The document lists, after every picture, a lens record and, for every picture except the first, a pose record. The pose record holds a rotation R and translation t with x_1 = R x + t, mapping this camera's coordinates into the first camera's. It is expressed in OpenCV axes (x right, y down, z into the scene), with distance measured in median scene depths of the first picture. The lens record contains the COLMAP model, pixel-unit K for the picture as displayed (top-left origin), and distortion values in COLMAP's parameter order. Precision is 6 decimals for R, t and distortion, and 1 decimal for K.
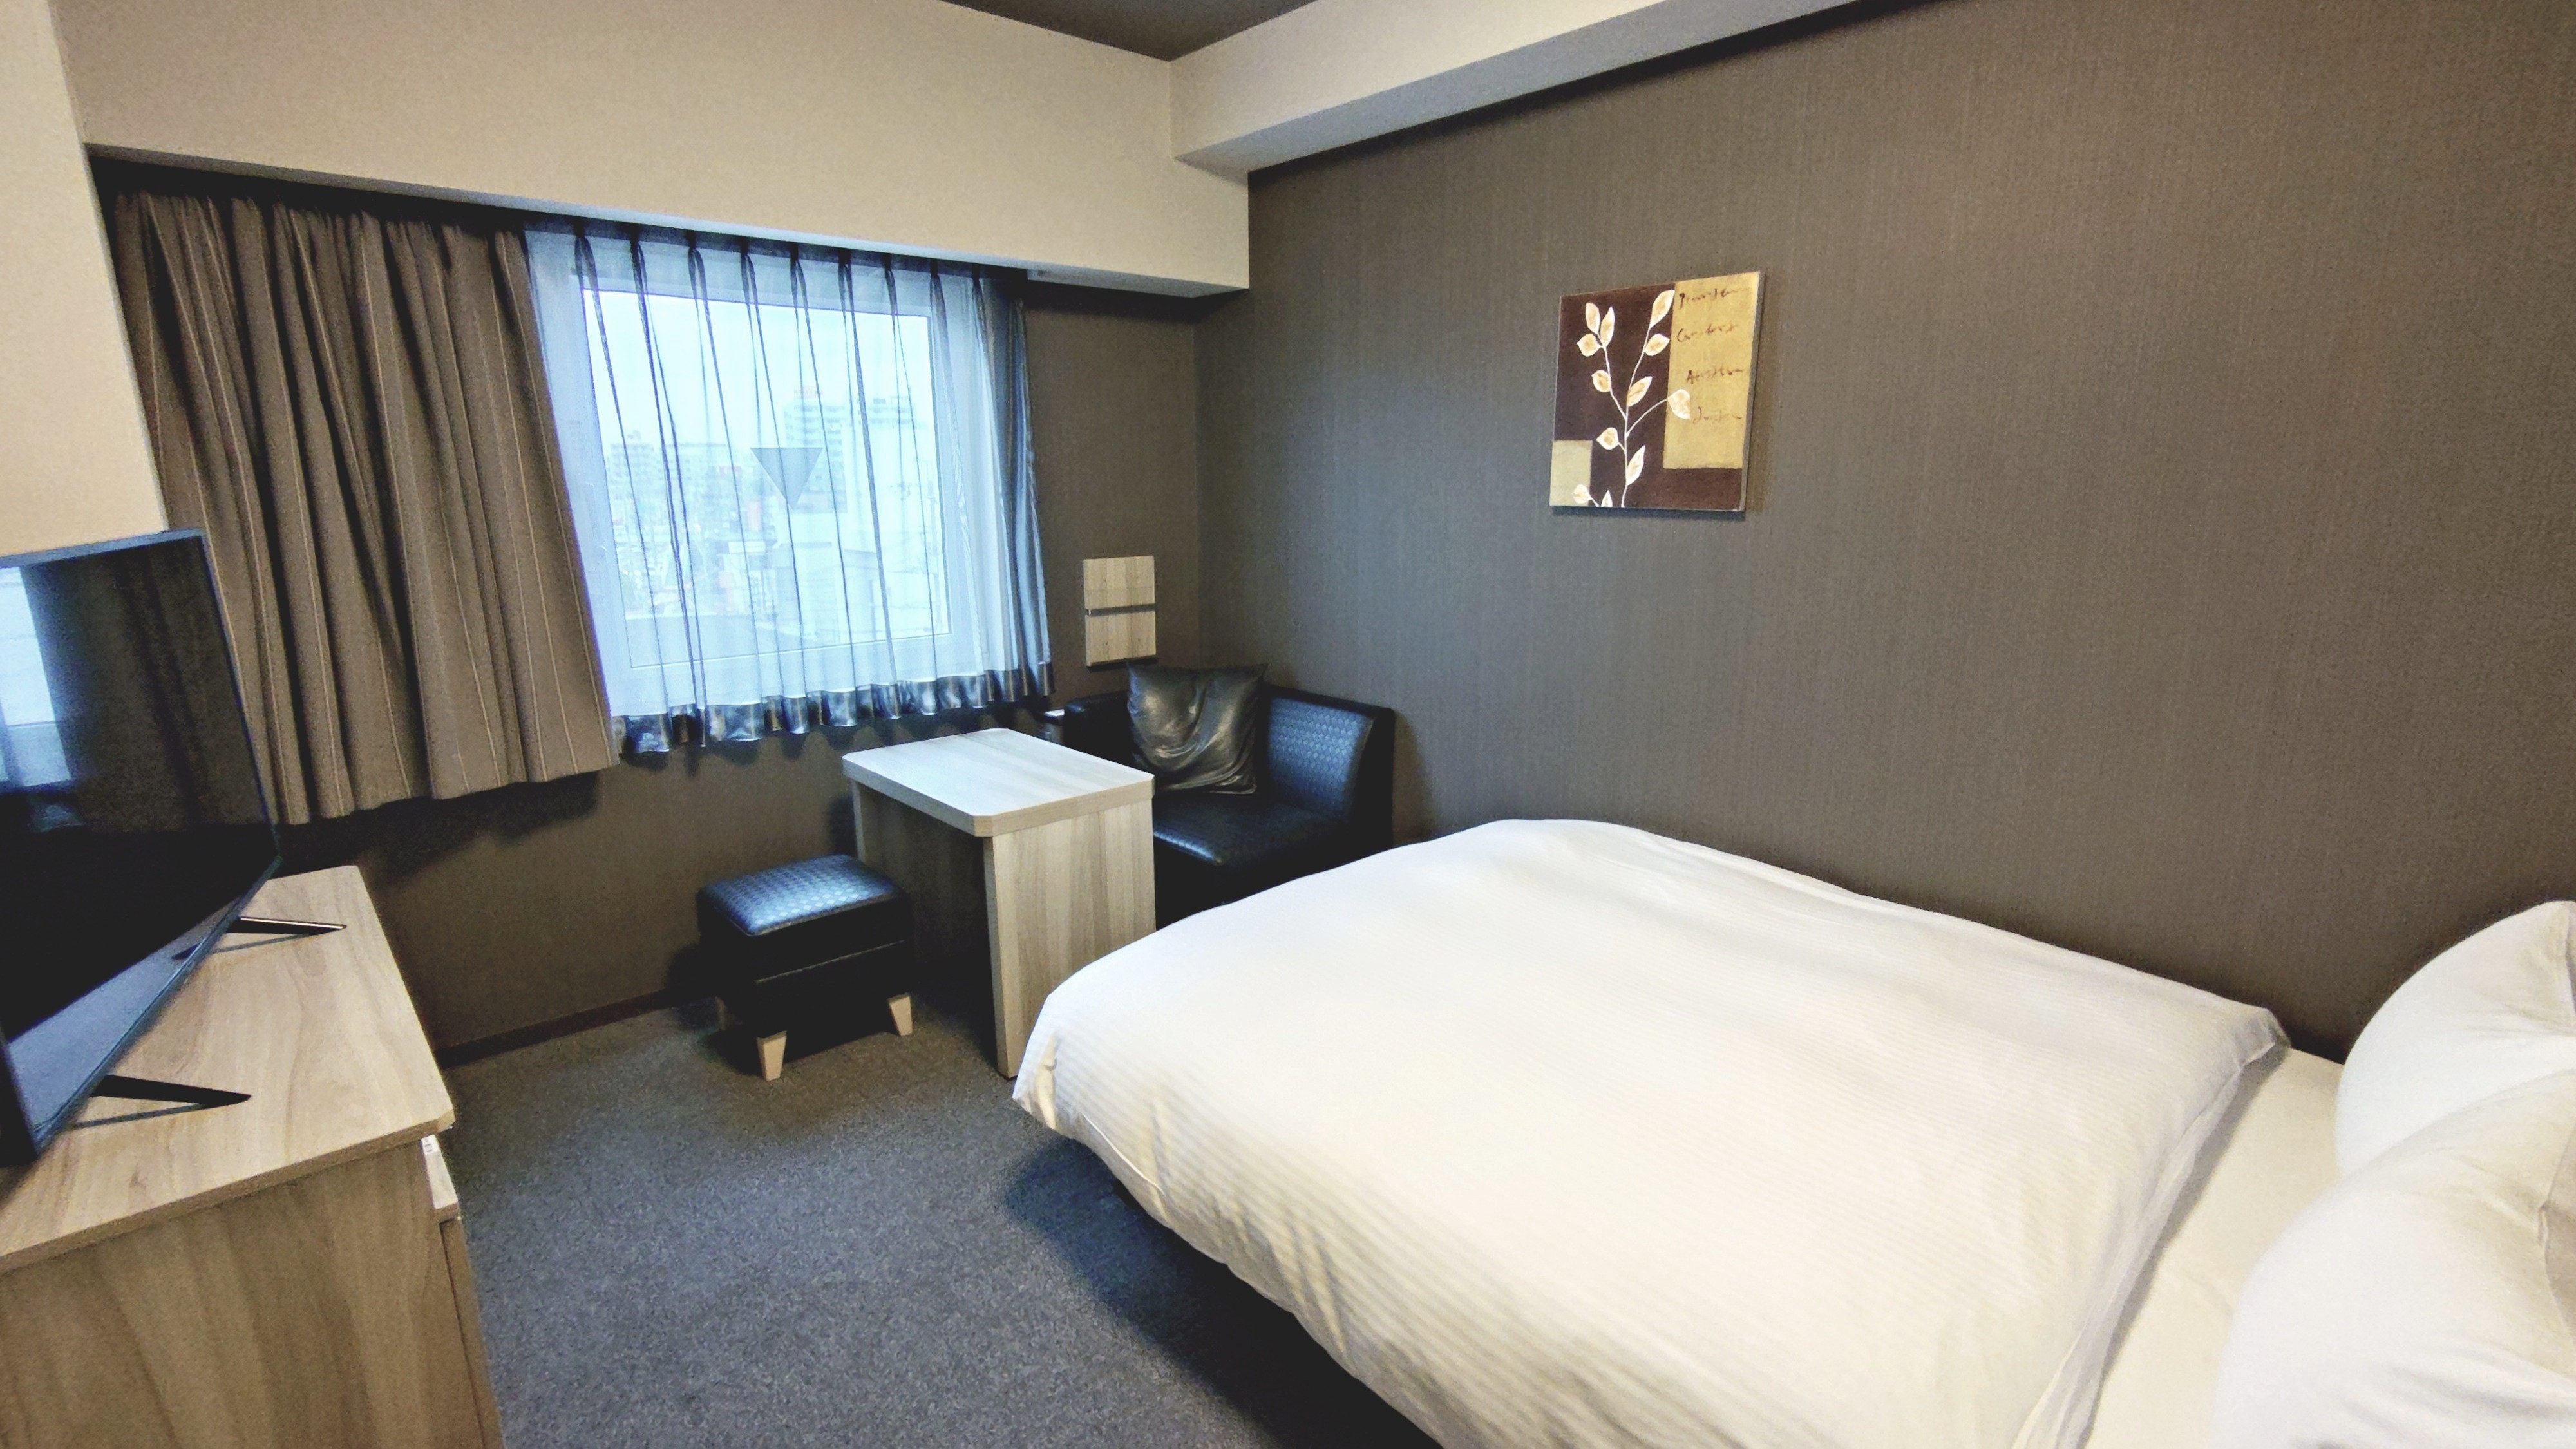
lens RADIAL K [[1166.9, 0, 1282.8], [0, 1166.9, 744.6], [0, 0, 1]] dist [0.001958, 0.000274]
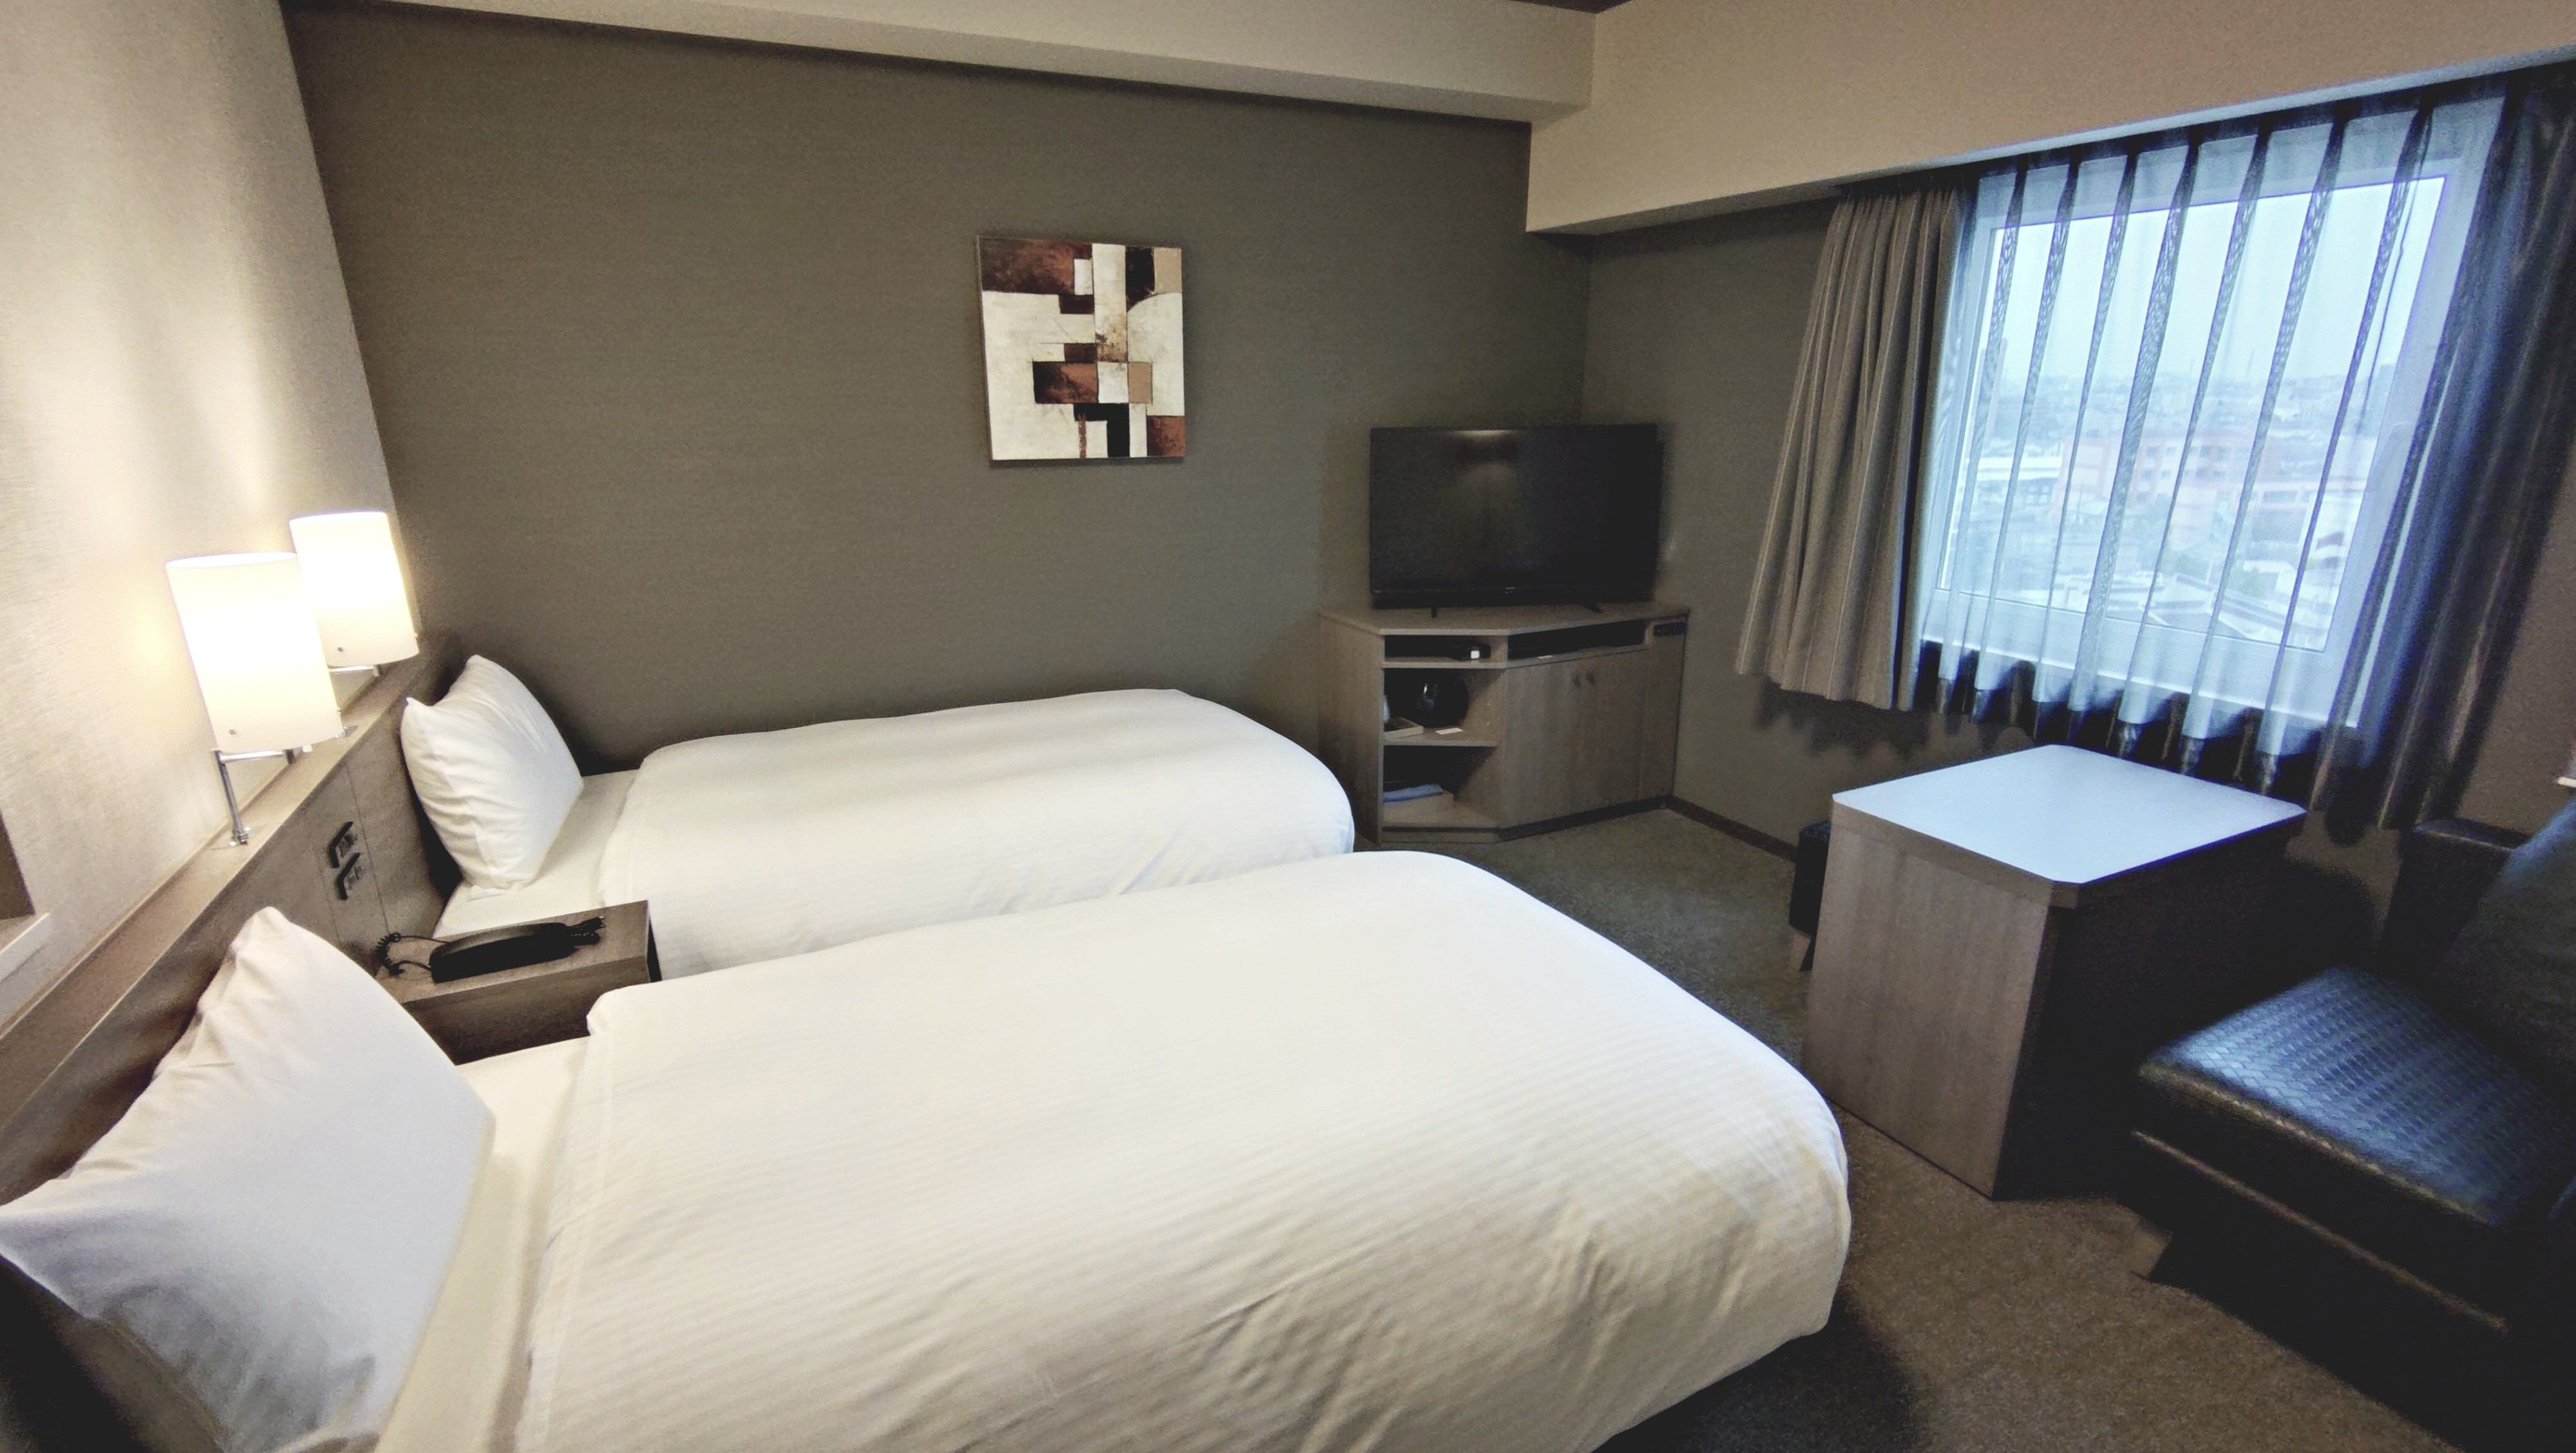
lens RADIAL K [[1166.9, 0, 1282.8], [0, 1166.9, 746.6], [0, 0, 1]] dist [0.001958, 0.000274]
pose [[-0.266815, 0.291489, -0.918610, 0.602975], [-0.225197, 0.907921, 0.353506, -0.178525], [0.937068, 0.301189, -0.176605, 0.659943]]
